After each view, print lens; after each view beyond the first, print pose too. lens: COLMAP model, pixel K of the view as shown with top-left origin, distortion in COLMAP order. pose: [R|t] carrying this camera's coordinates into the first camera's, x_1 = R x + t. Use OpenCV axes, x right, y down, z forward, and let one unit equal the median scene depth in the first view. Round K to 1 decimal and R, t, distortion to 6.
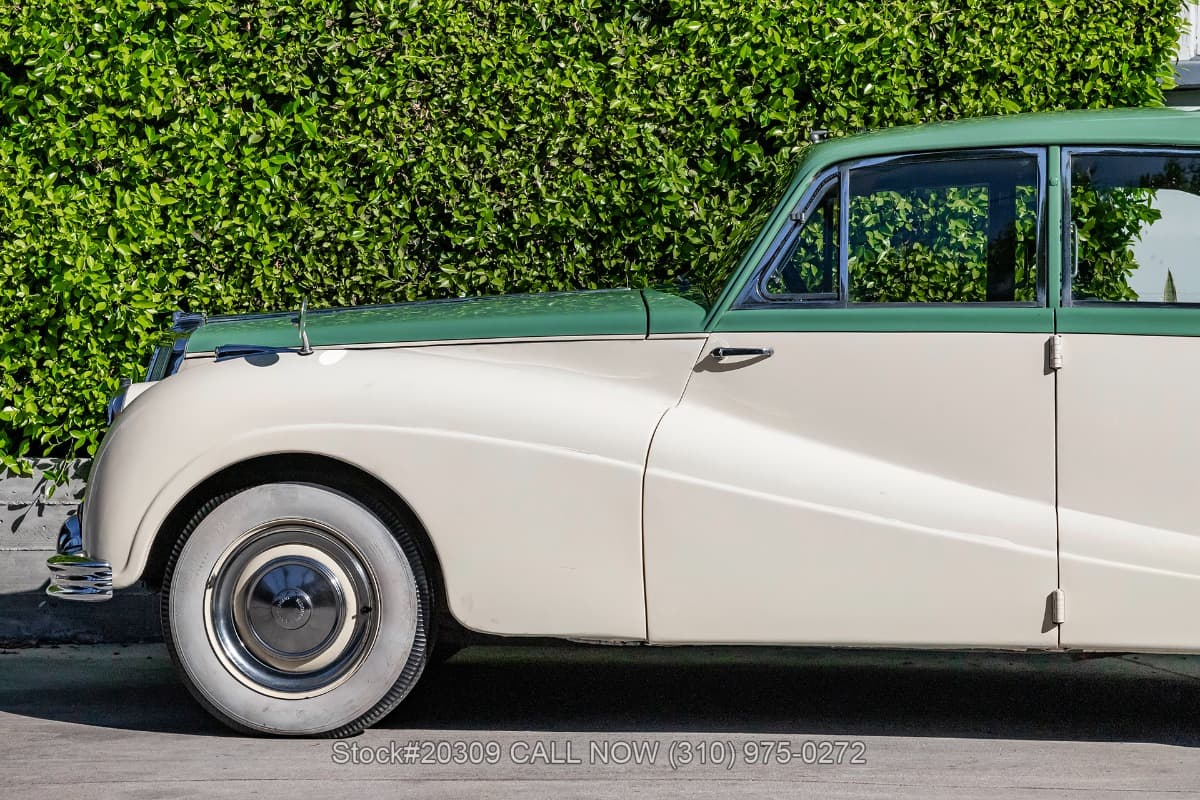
lens RADIAL K [[2819.0, 0, 551.8], [0, 2819.0, 380.9], [0, 0, 1]] dist [0.406286, 0.000000]
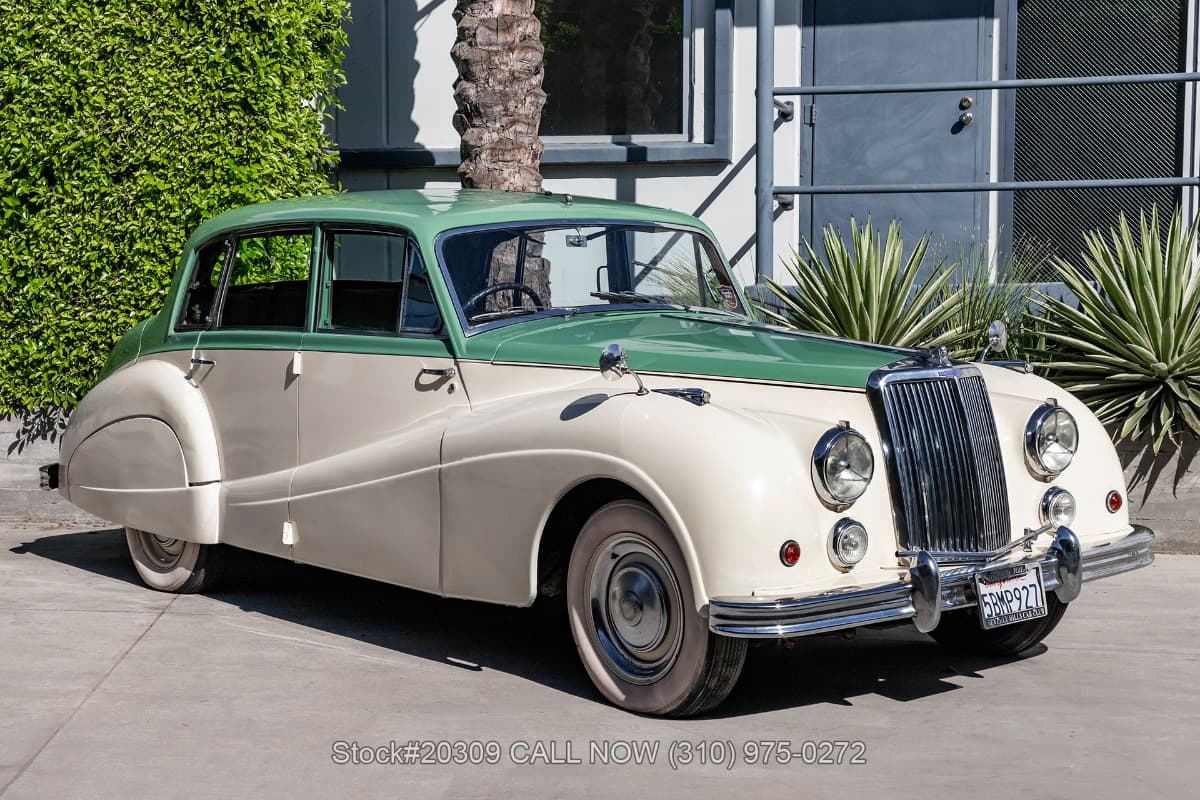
lens RADIAL K [[2105.4, 0, 590.9], [0, 2105.4, 403.1], [0, 0, 1]] dist [0.226563, 0.000000]
pose [[0.974774, 0.013164, -0.222806, 0.651558], [-0.006443, 0.999503, 0.030865, -0.012789], [0.223102, -0.028651, 0.974374, -0.103168]]
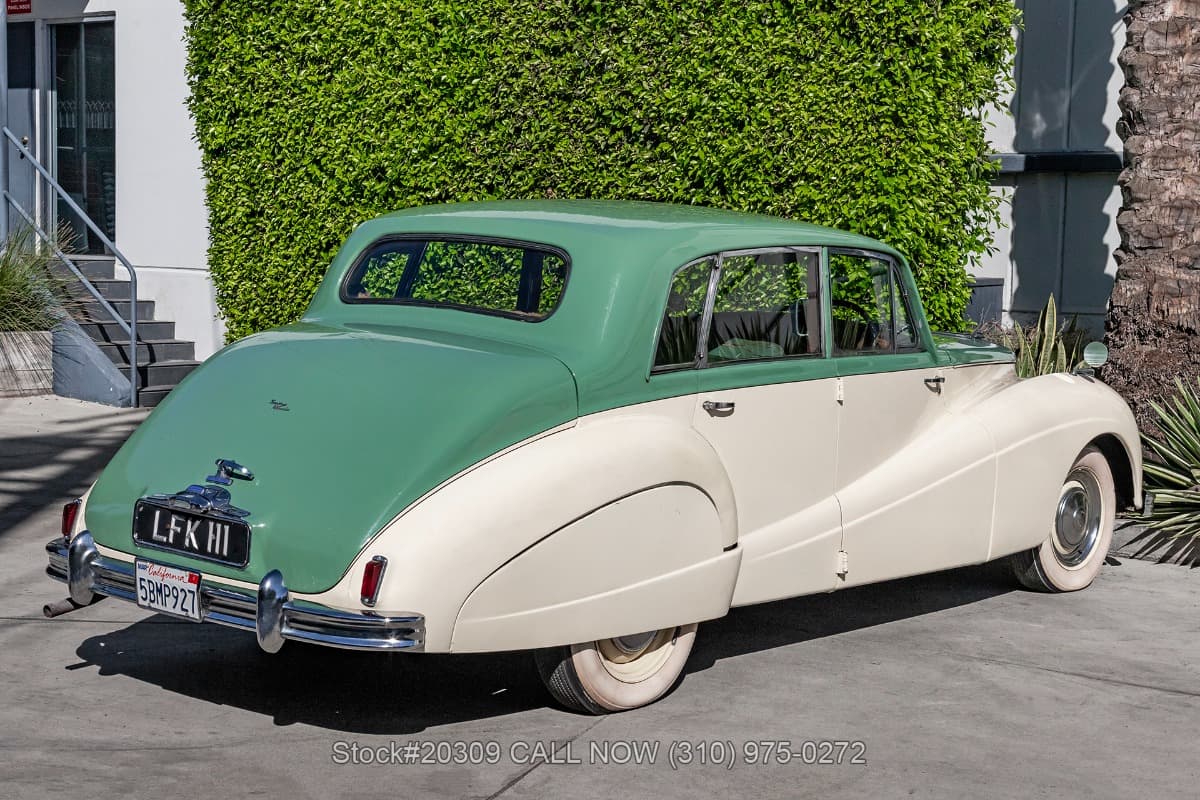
lens RADIAL K [[1945.9, 0, 616.2], [0, 1945.9, 368.6], [0, 0, 1]] dist [0.173596, 0.000000]
pose [[0.814779, 0.057801, -0.576884, 0.719752], [-0.038102, 0.998205, 0.046200, -0.043037], [0.578519, -0.015662, 0.815519, 0.003861]]
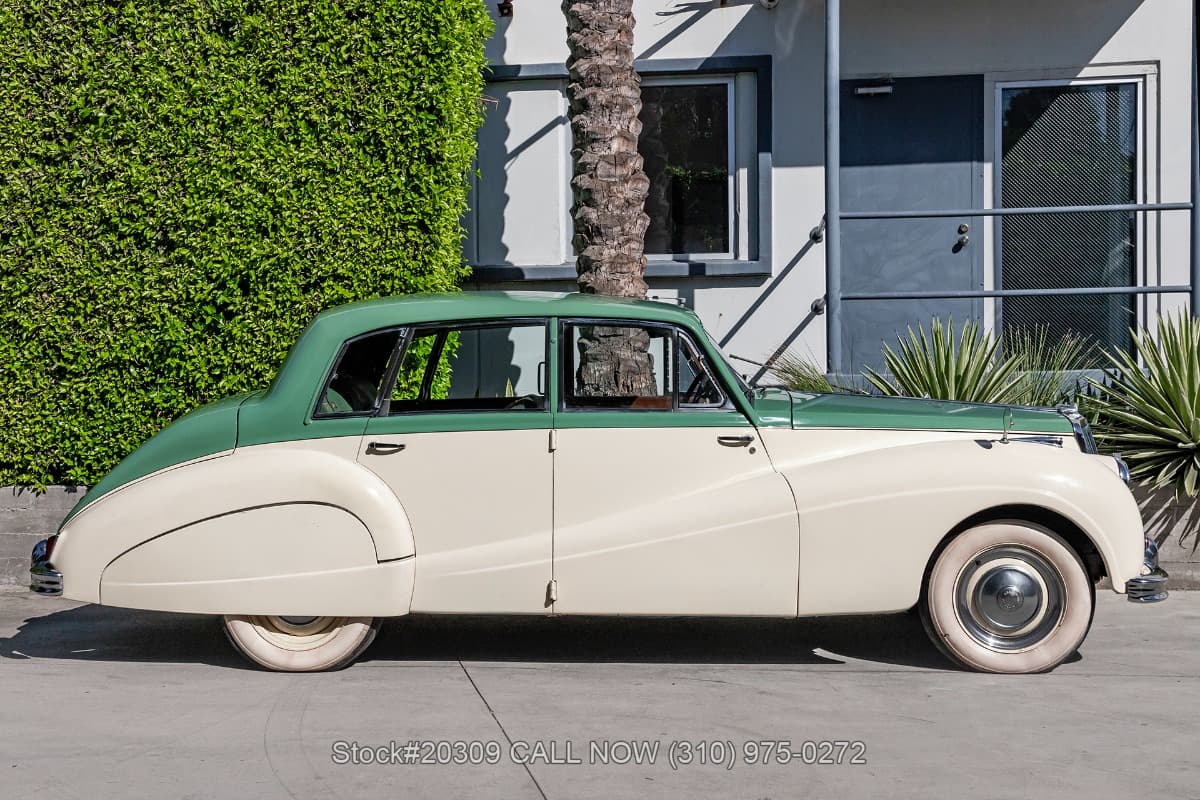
lens RADIAL K [[1584.8, 0, 566.2], [0, 1584.8, 393.6], [0, 0, 1]] dist [0.113183, 0.000000]
pose [[0.995260, -0.009371, -0.096793, 0.397020], [0.007282, 0.999733, -0.021912, -0.007278], [0.096973, 0.021103, 0.995063, -0.013344]]
